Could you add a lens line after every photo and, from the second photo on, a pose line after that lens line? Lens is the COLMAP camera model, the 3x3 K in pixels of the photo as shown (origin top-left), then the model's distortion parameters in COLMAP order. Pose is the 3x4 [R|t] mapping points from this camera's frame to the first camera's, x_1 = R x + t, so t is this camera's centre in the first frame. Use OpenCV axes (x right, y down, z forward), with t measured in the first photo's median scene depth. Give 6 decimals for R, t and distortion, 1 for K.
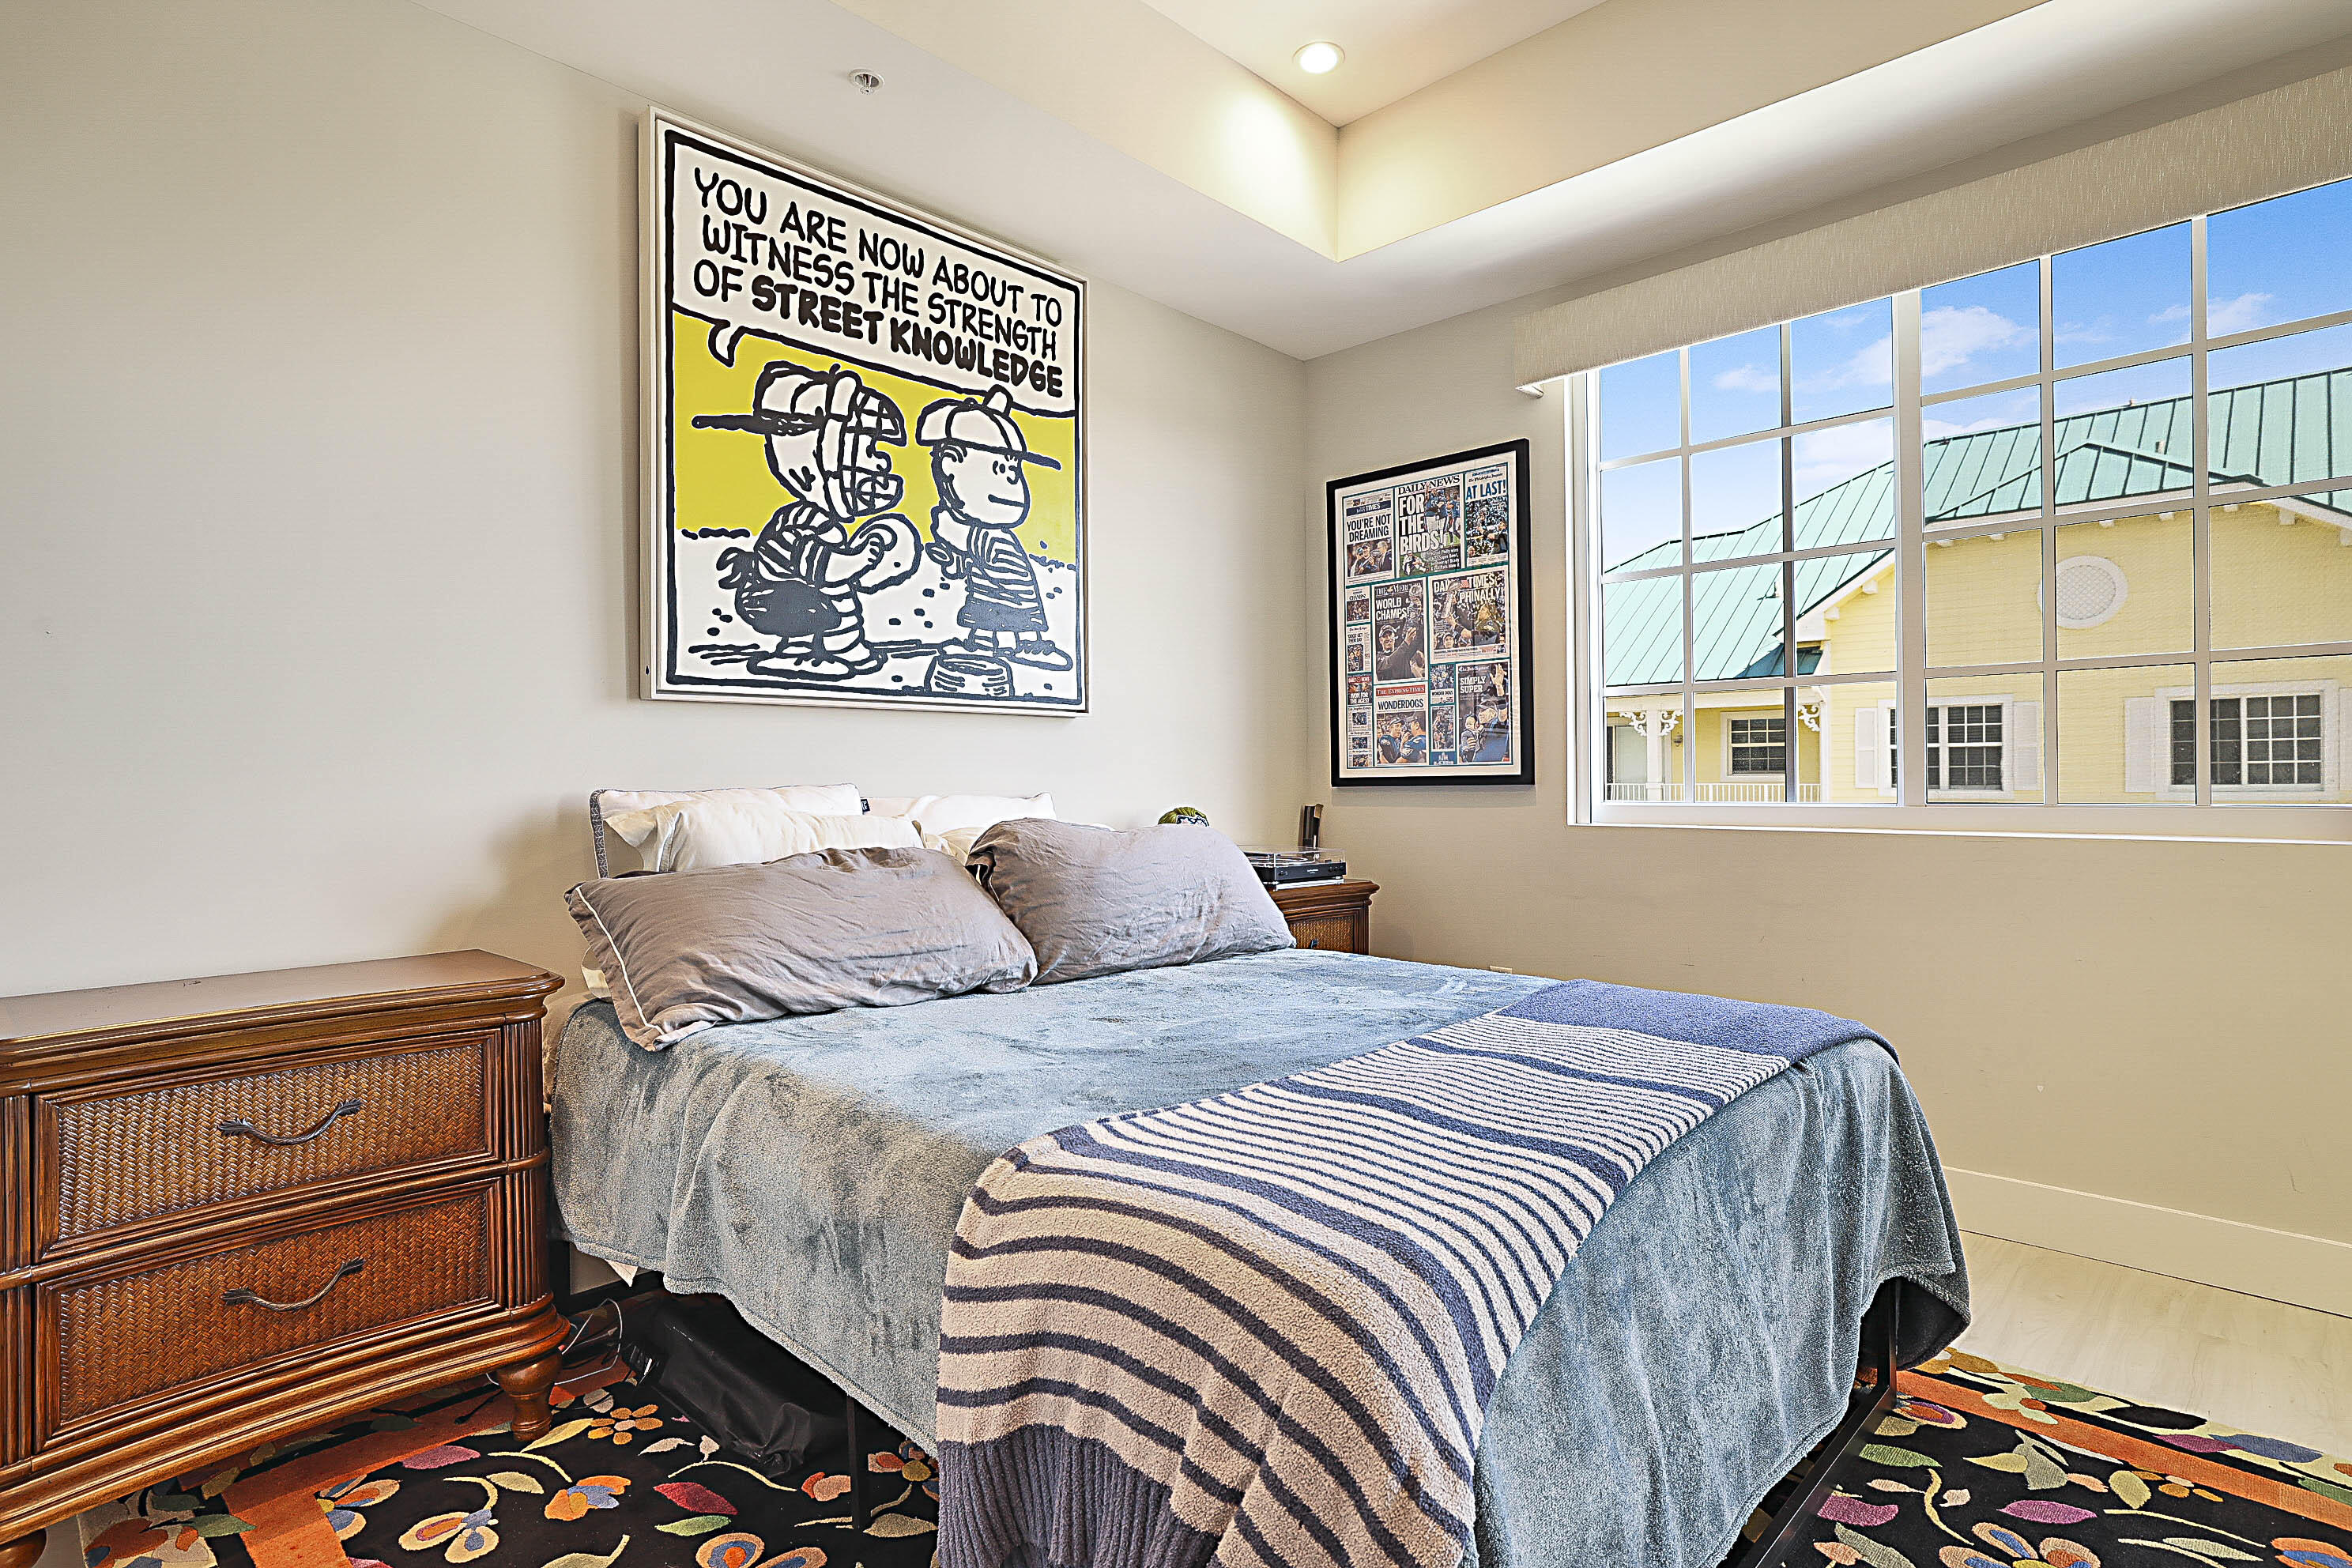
lens RADIAL K [[1169.5, 0, 1171.8], [0, 1169.5, 769.6], [0, 0, 1]] dist [-0.020163, 0.010000]
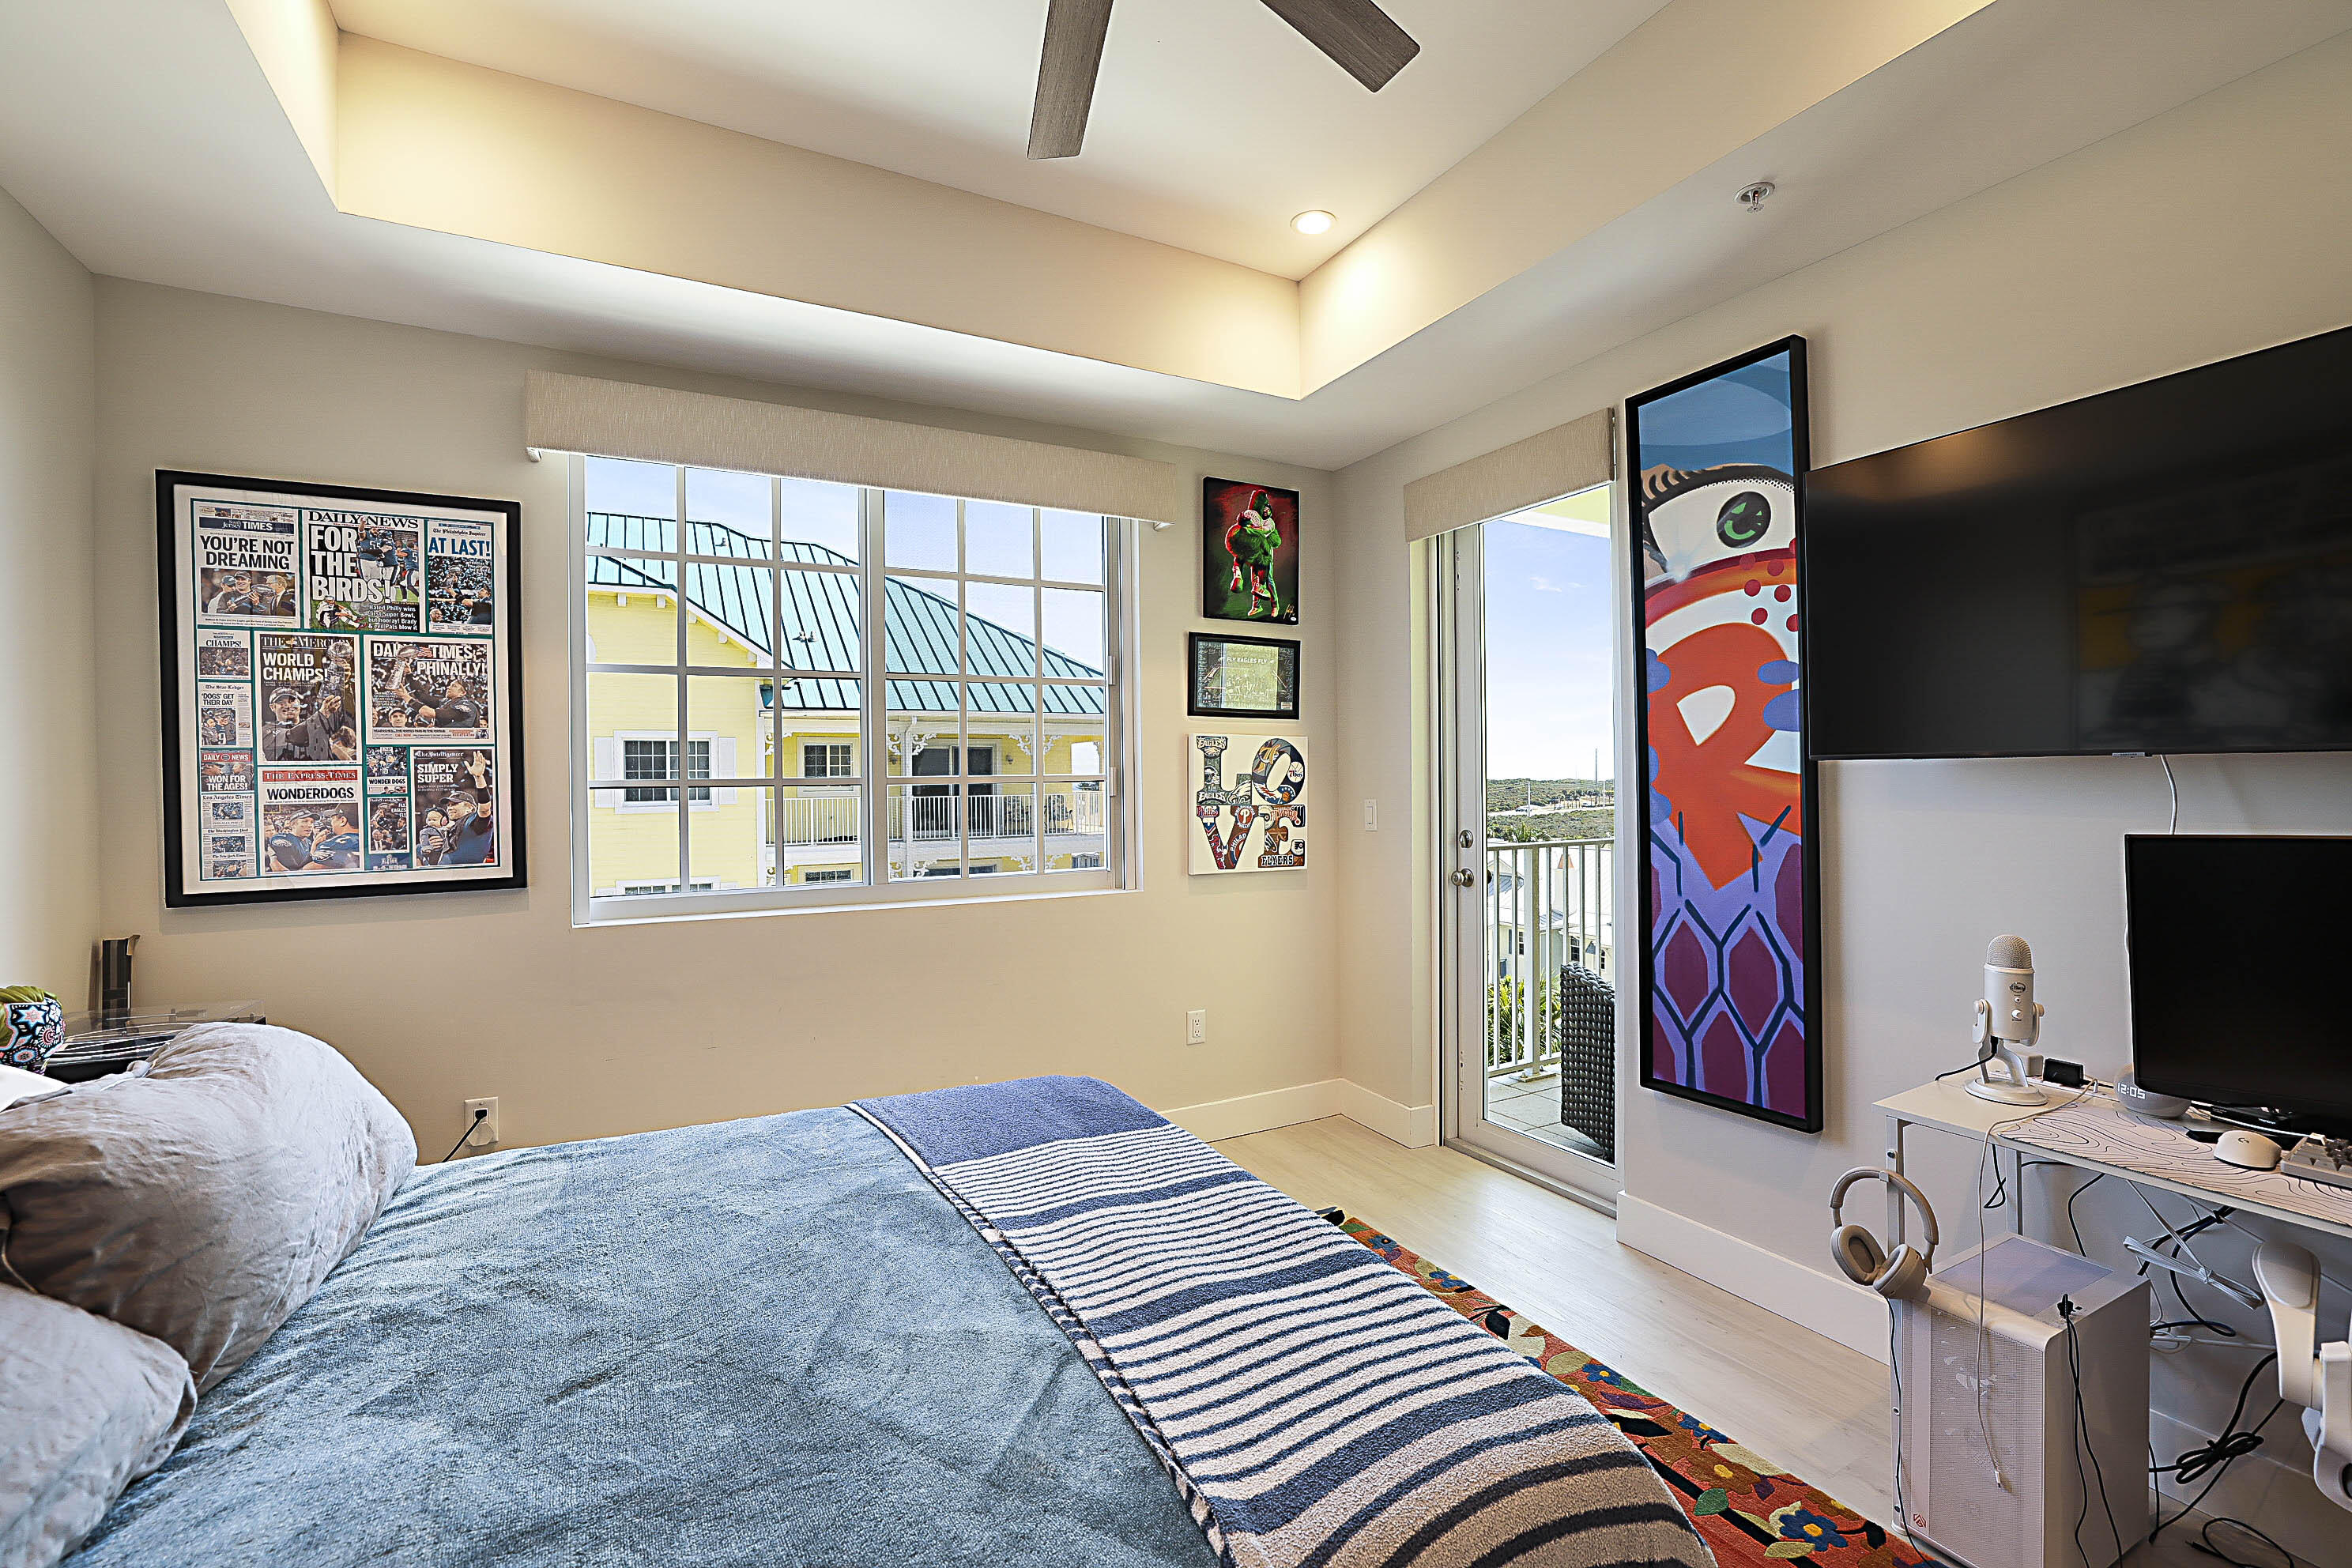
lens RADIAL K [[998.3, 0, 1169.5], [0, 998.3, 784.8], [0, 0, 1]] dist [-0.027376, 0.000047]
pose [[0.320416, -0.004318, 0.947267, -0.240646], [0.005837, 0.999980, 0.002584, -0.062047], [-0.947259, 0.004701, 0.320434, 0.268512]]
